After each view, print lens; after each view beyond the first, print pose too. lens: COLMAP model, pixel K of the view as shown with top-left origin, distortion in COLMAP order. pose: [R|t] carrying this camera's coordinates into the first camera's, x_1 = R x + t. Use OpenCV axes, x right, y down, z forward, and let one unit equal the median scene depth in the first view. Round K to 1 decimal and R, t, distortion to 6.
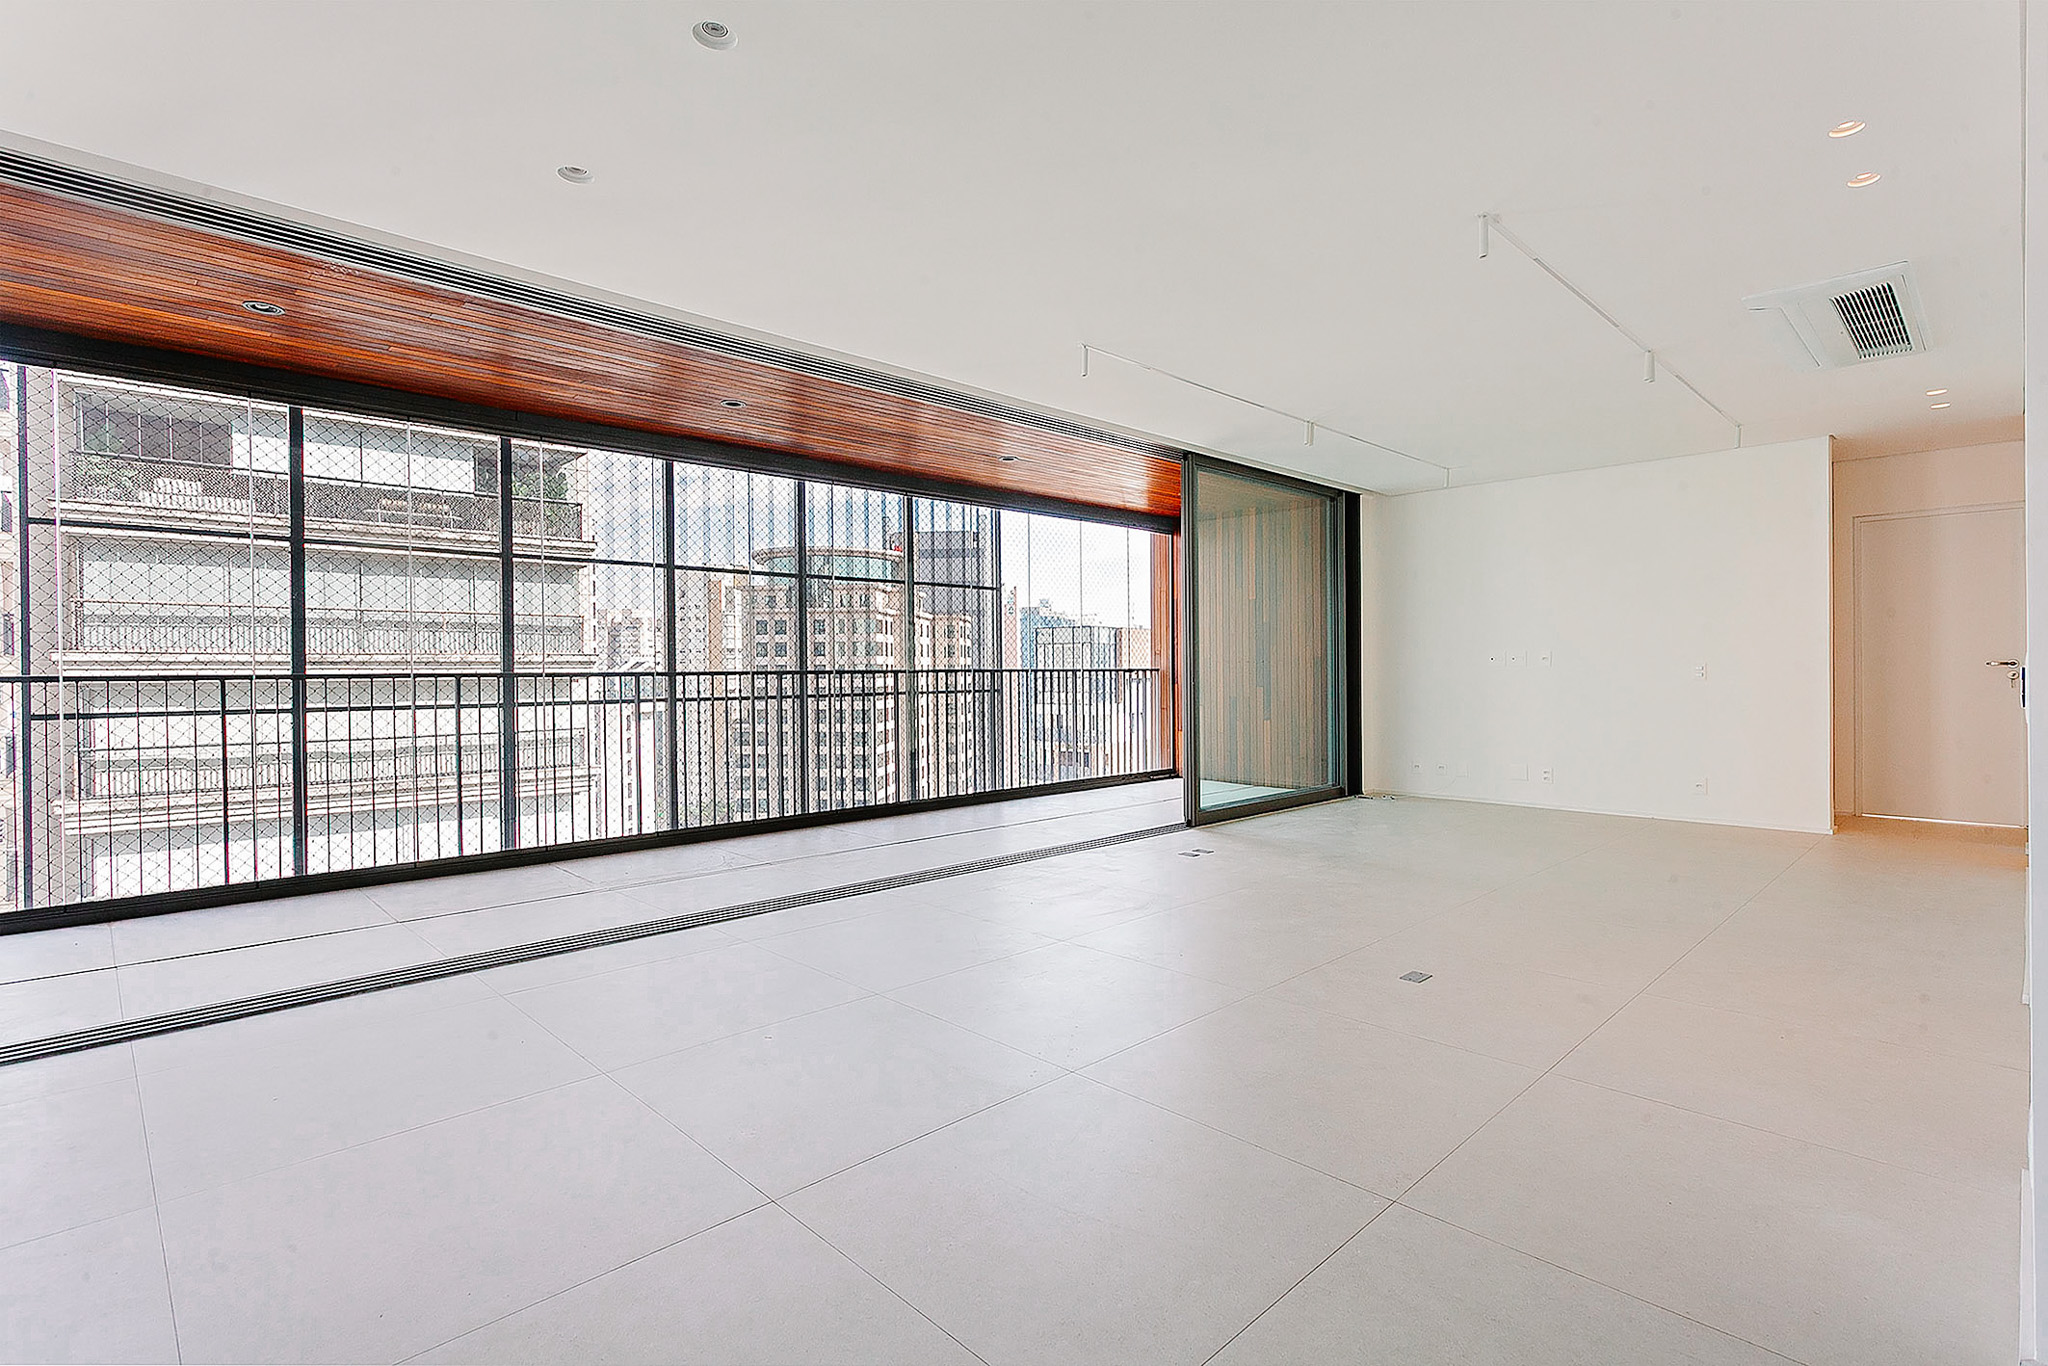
lens RADIAL K [[950.0, 0, 1024.0], [0, 950.0, 683.0], [0, 0, 1]] dist [0.002894, 0.000319]
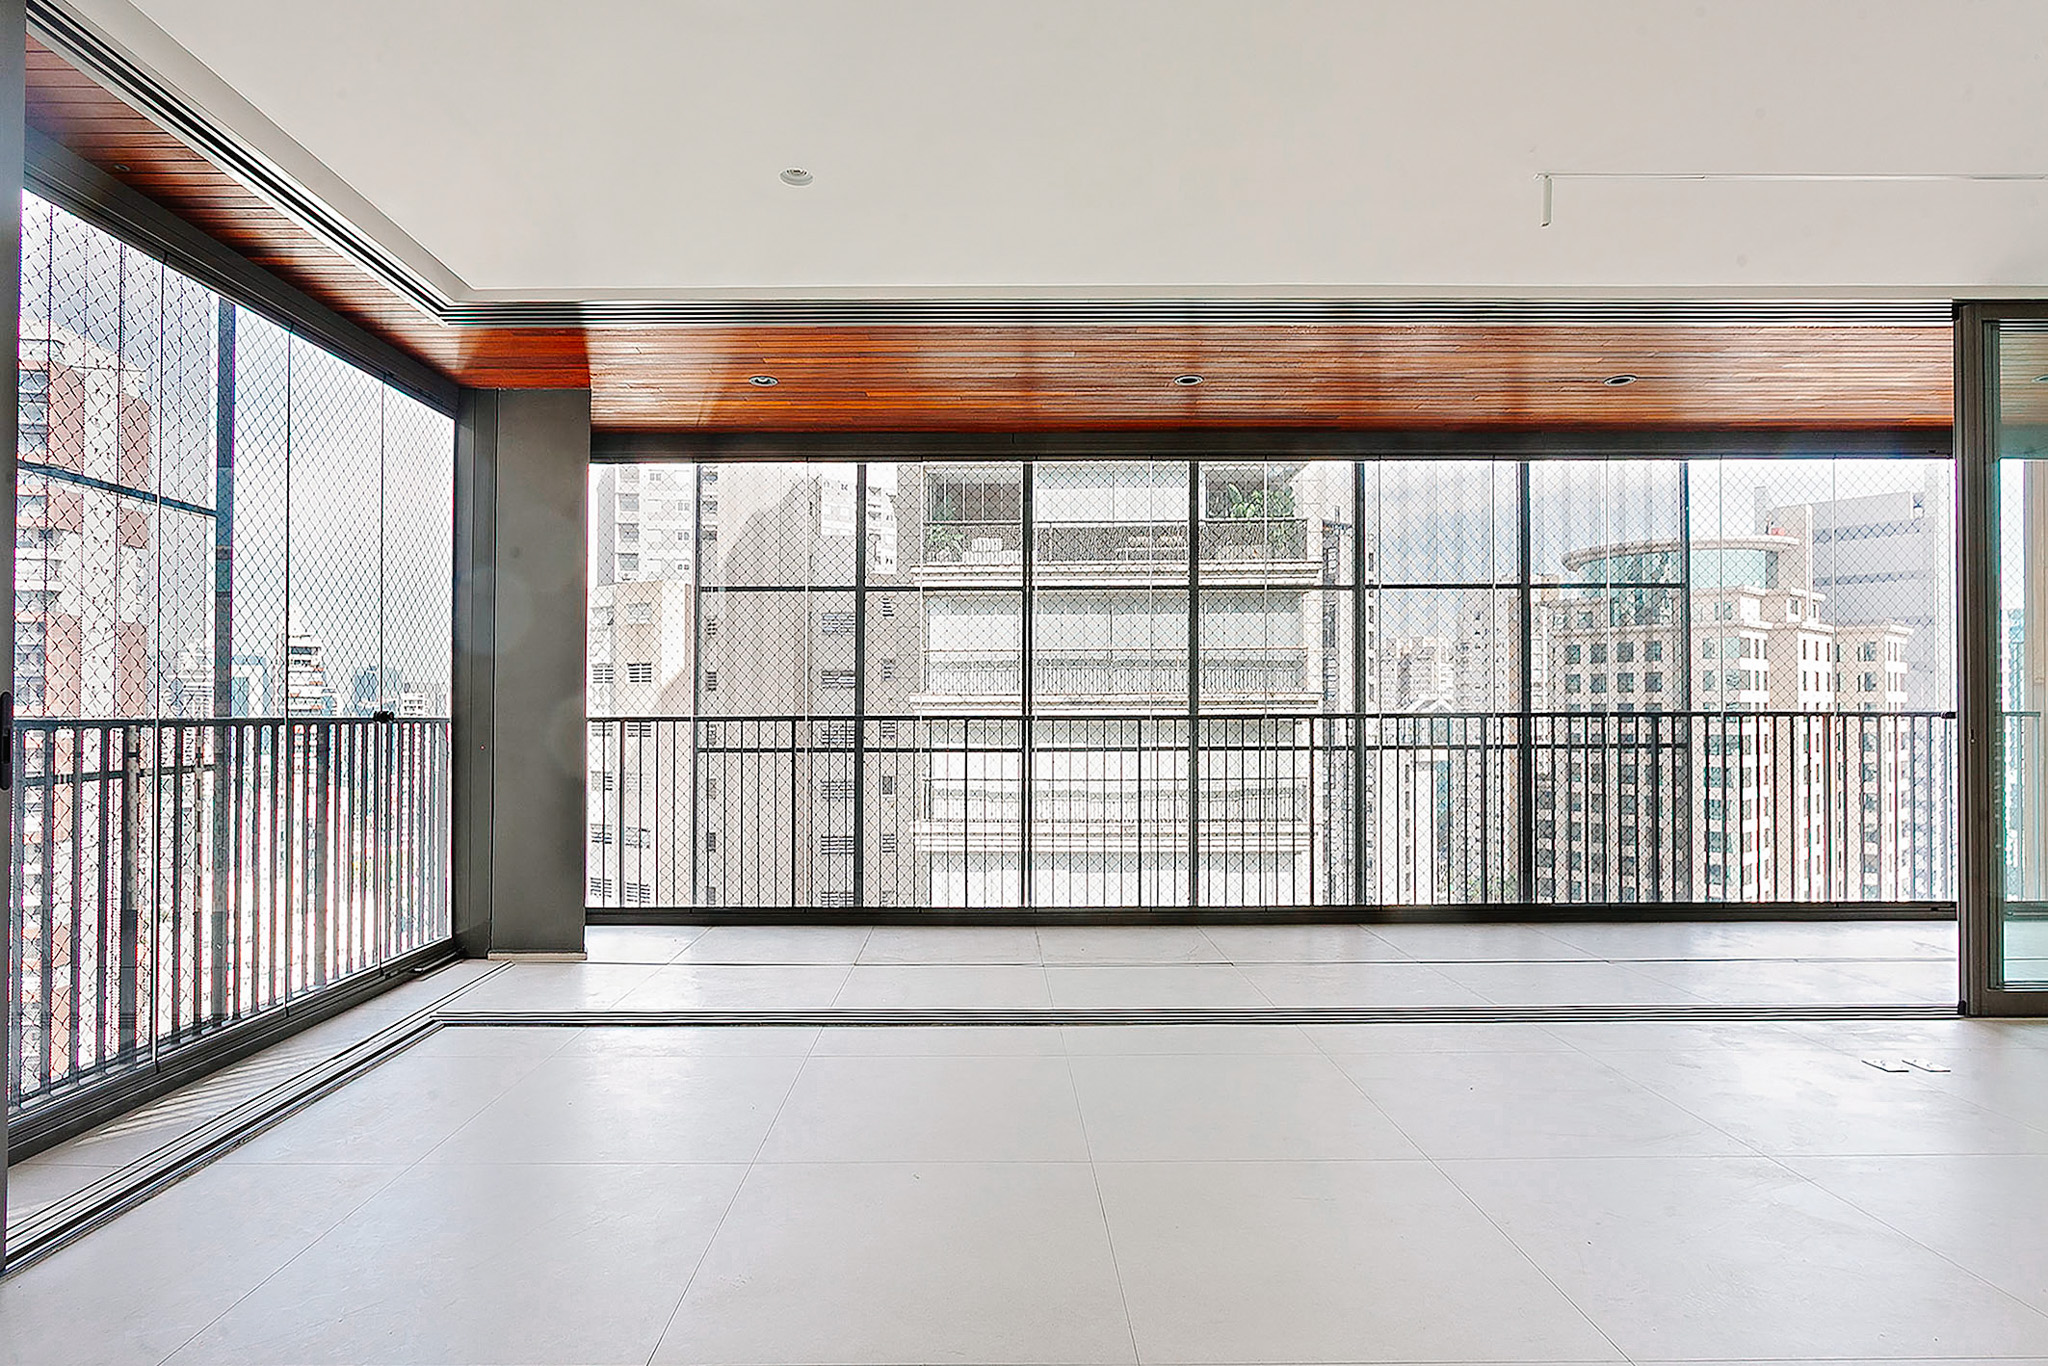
lens RADIAL K [[1152.5, 0, 1021.2], [0, 1152.5, 709.3], [0, 0, 1]] dist [0.001805, 0.000776]
pose [[0.724320, 0.000132, -0.689464, 0.100040], [-0.010057, 0.999896, -0.010373, -0.002099], [0.689391, 0.014447, 0.724246, 0.077584]]
